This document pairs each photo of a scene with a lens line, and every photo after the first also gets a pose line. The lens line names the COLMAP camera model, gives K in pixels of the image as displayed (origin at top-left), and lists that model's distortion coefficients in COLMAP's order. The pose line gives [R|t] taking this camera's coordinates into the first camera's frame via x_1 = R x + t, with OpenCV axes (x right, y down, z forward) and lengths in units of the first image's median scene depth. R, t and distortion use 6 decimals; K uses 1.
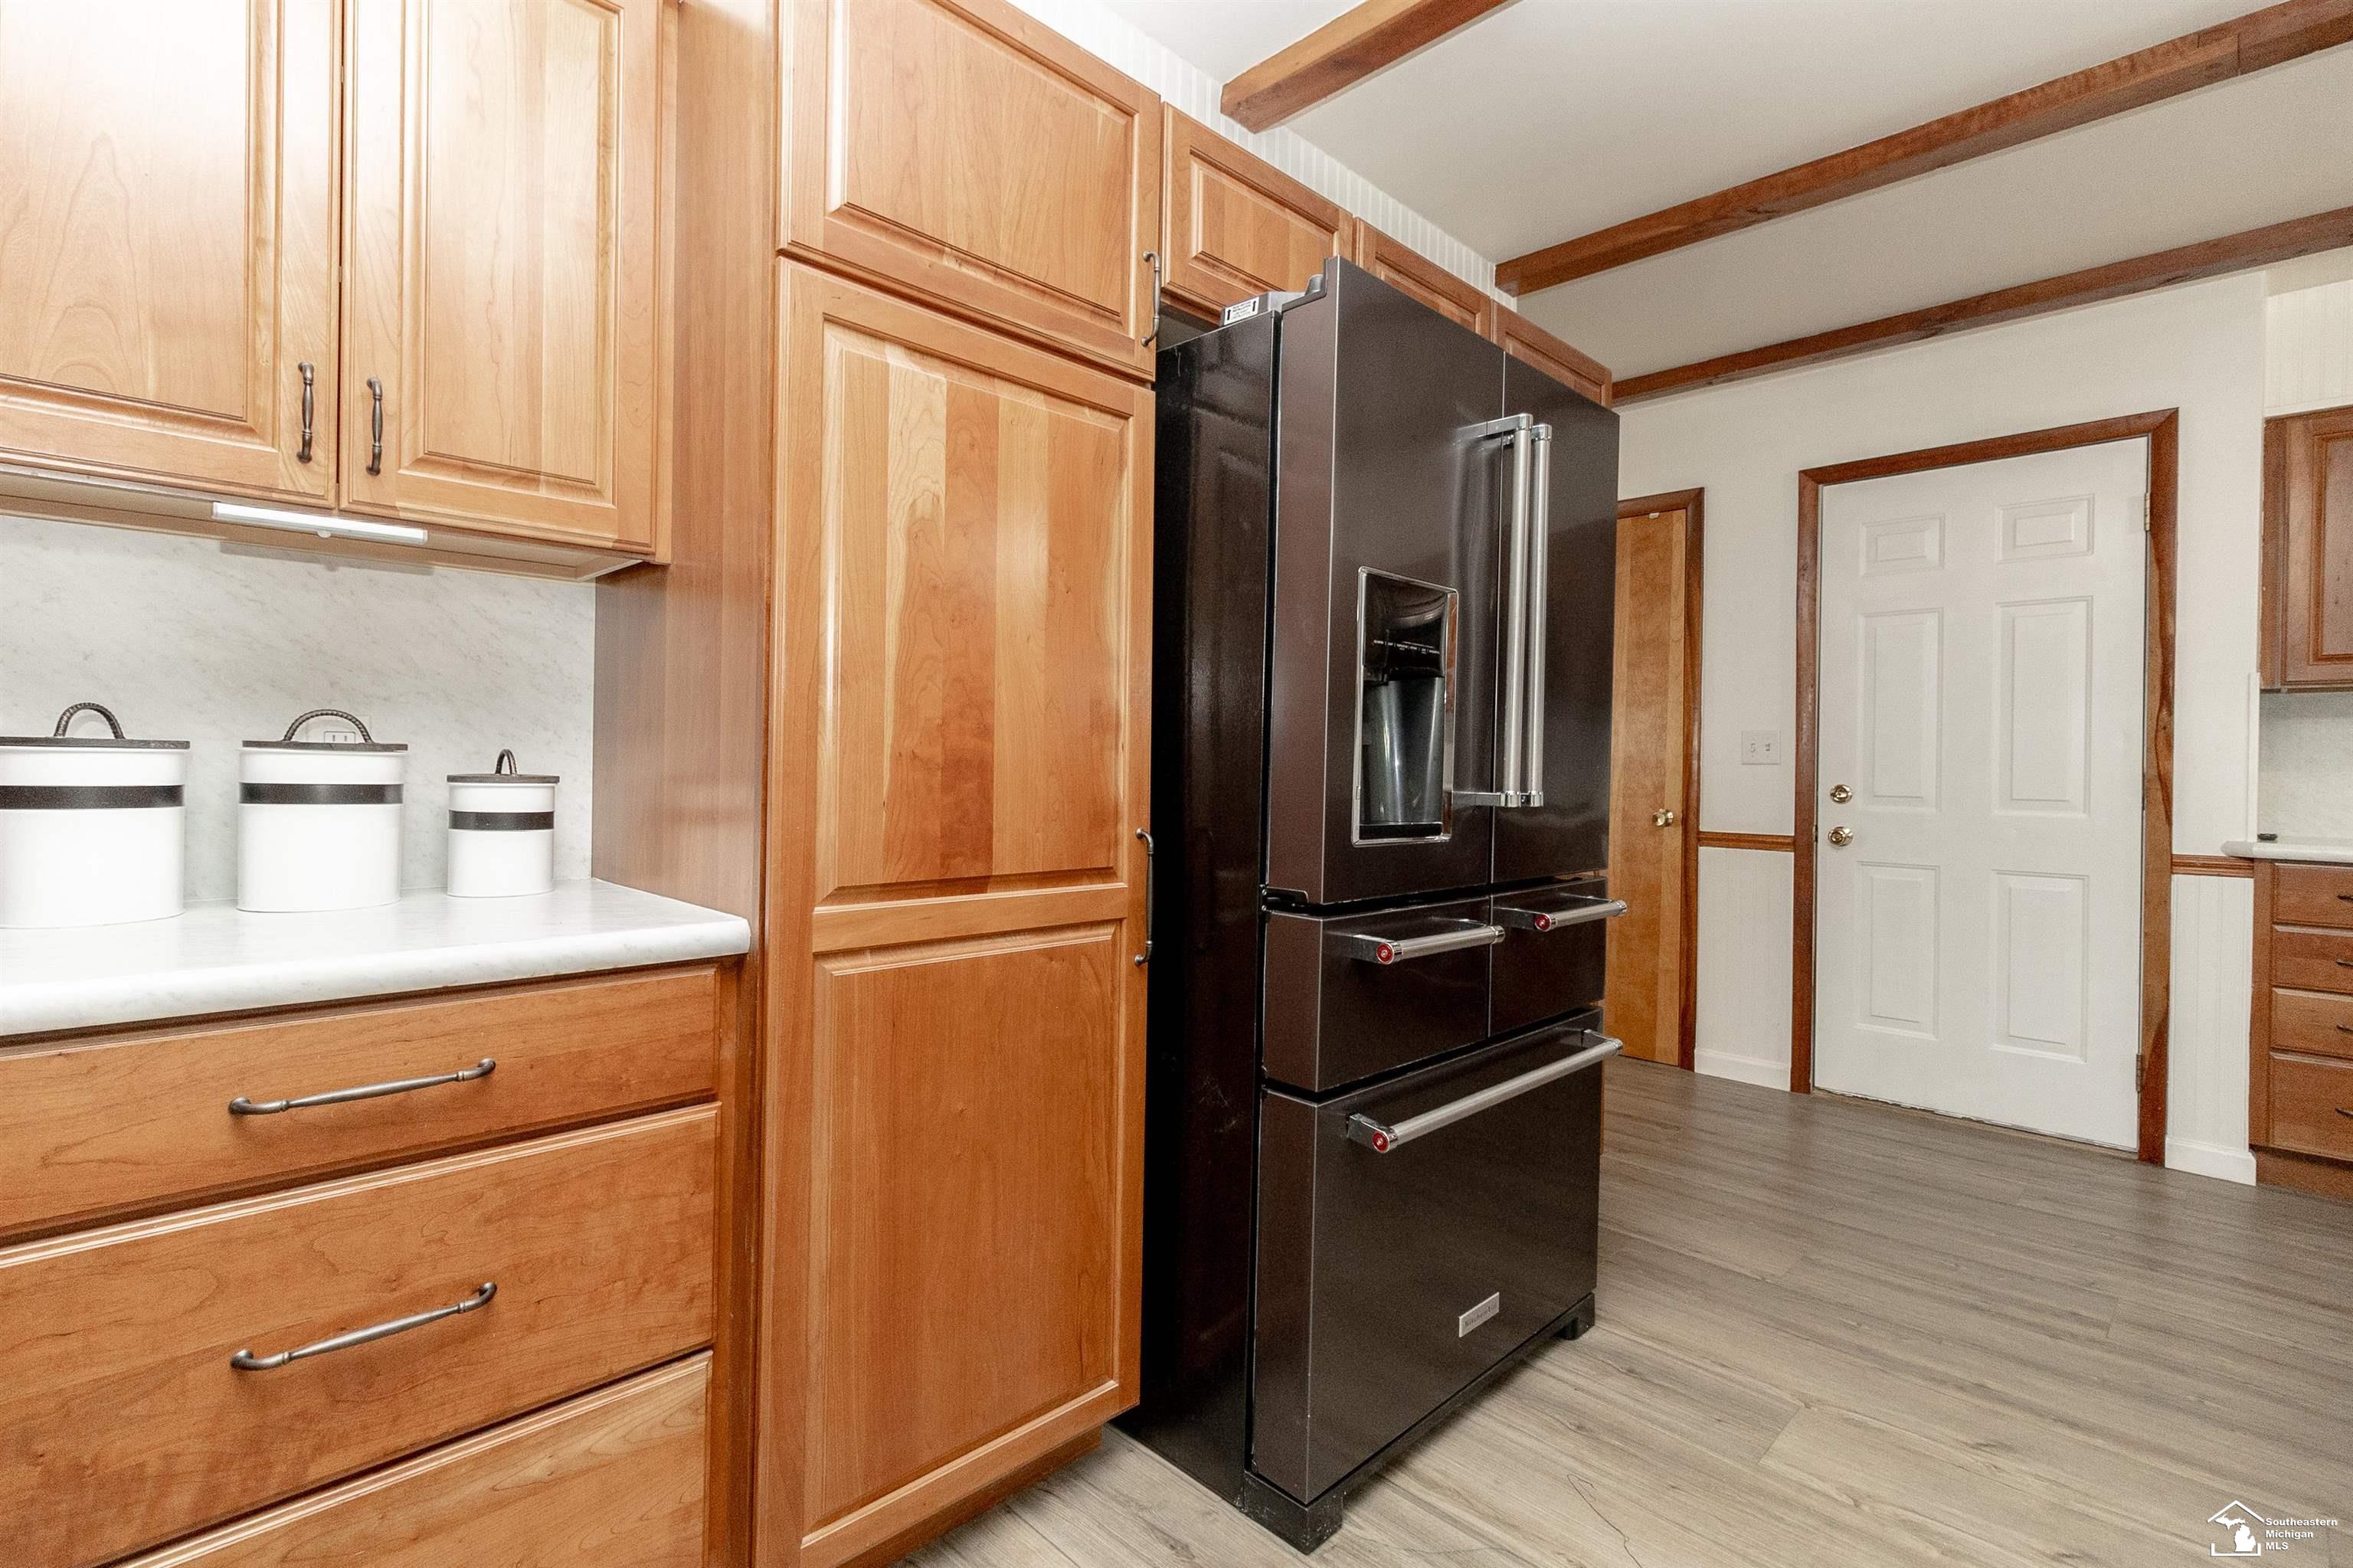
lens RADIAL K [[1107.4, 0, 1174.4], [0, 1107.4, 778.9], [0, 0, 1]] dist [0.009620, 0.002102]
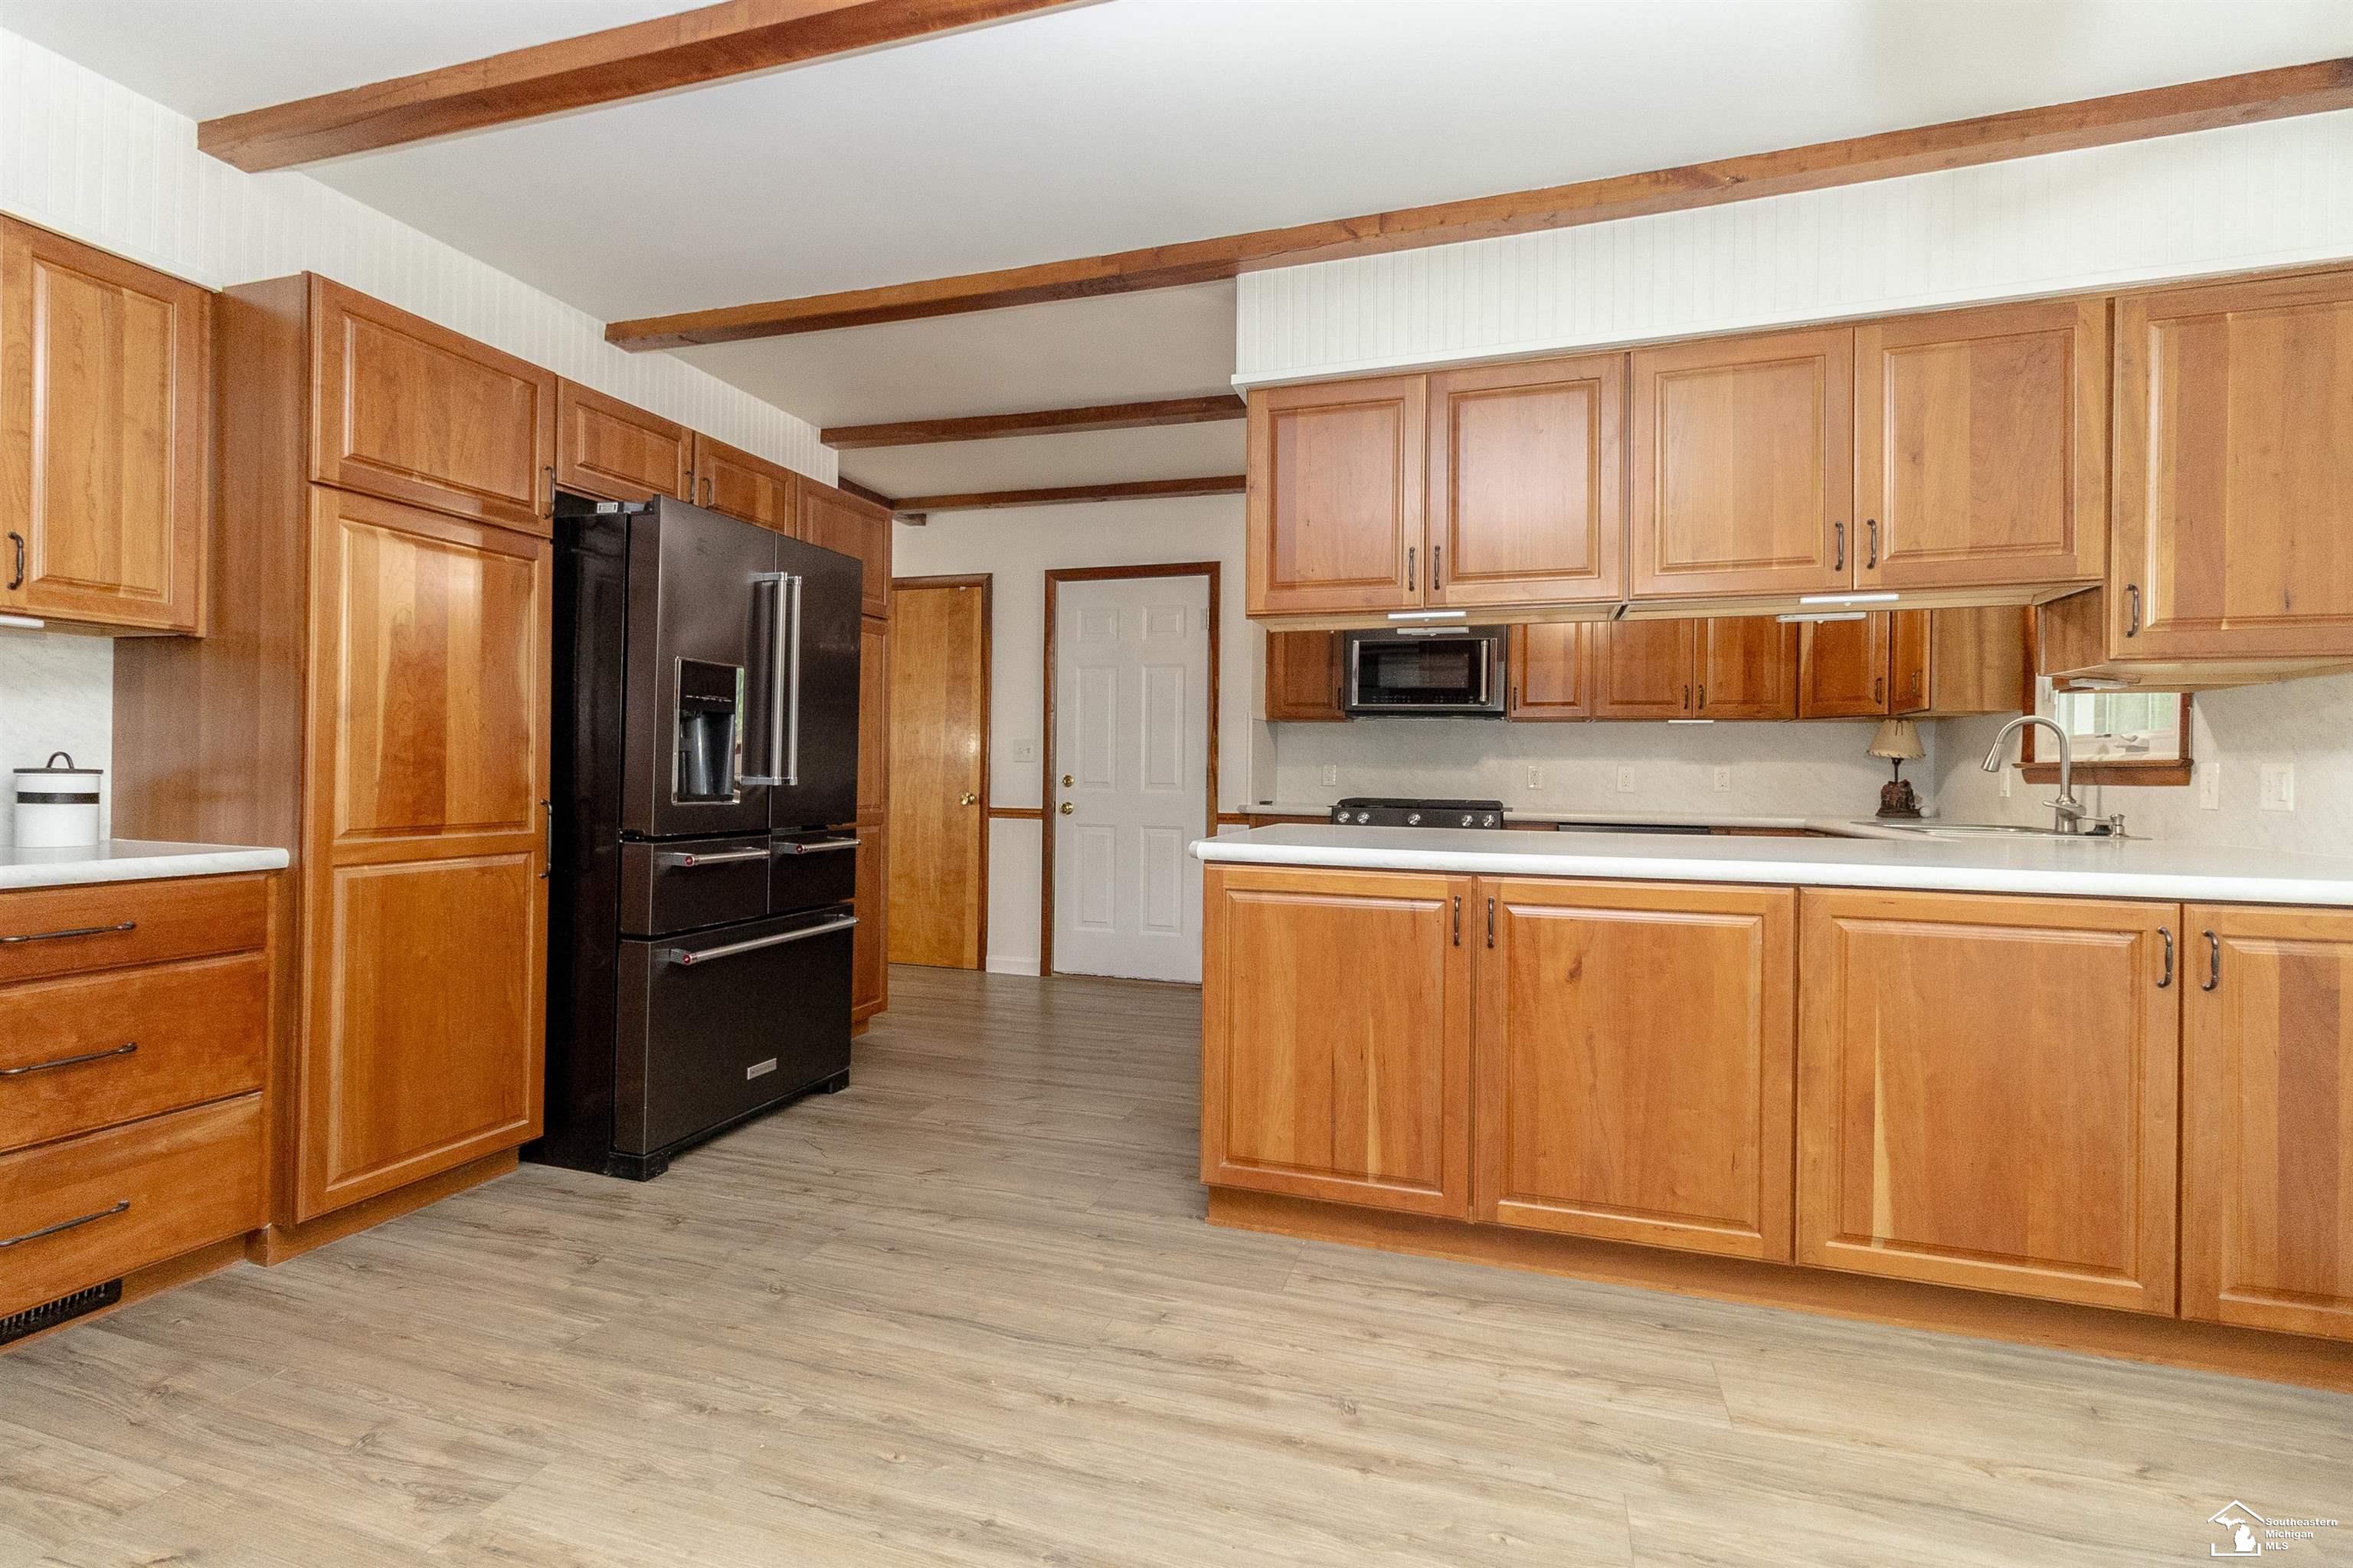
lens RADIAL K [[1107.4, 0, 1162.1], [0, 1107.4, 769.7], [0, 0, 1]] dist [0.009620, 0.002102]
pose [[0.895694, -0.003002, 0.444661, 0.063825], [0.005874, 0.999970, -0.005080, 0.013749], [-0.444633, 0.007162, 0.895684, -0.993325]]
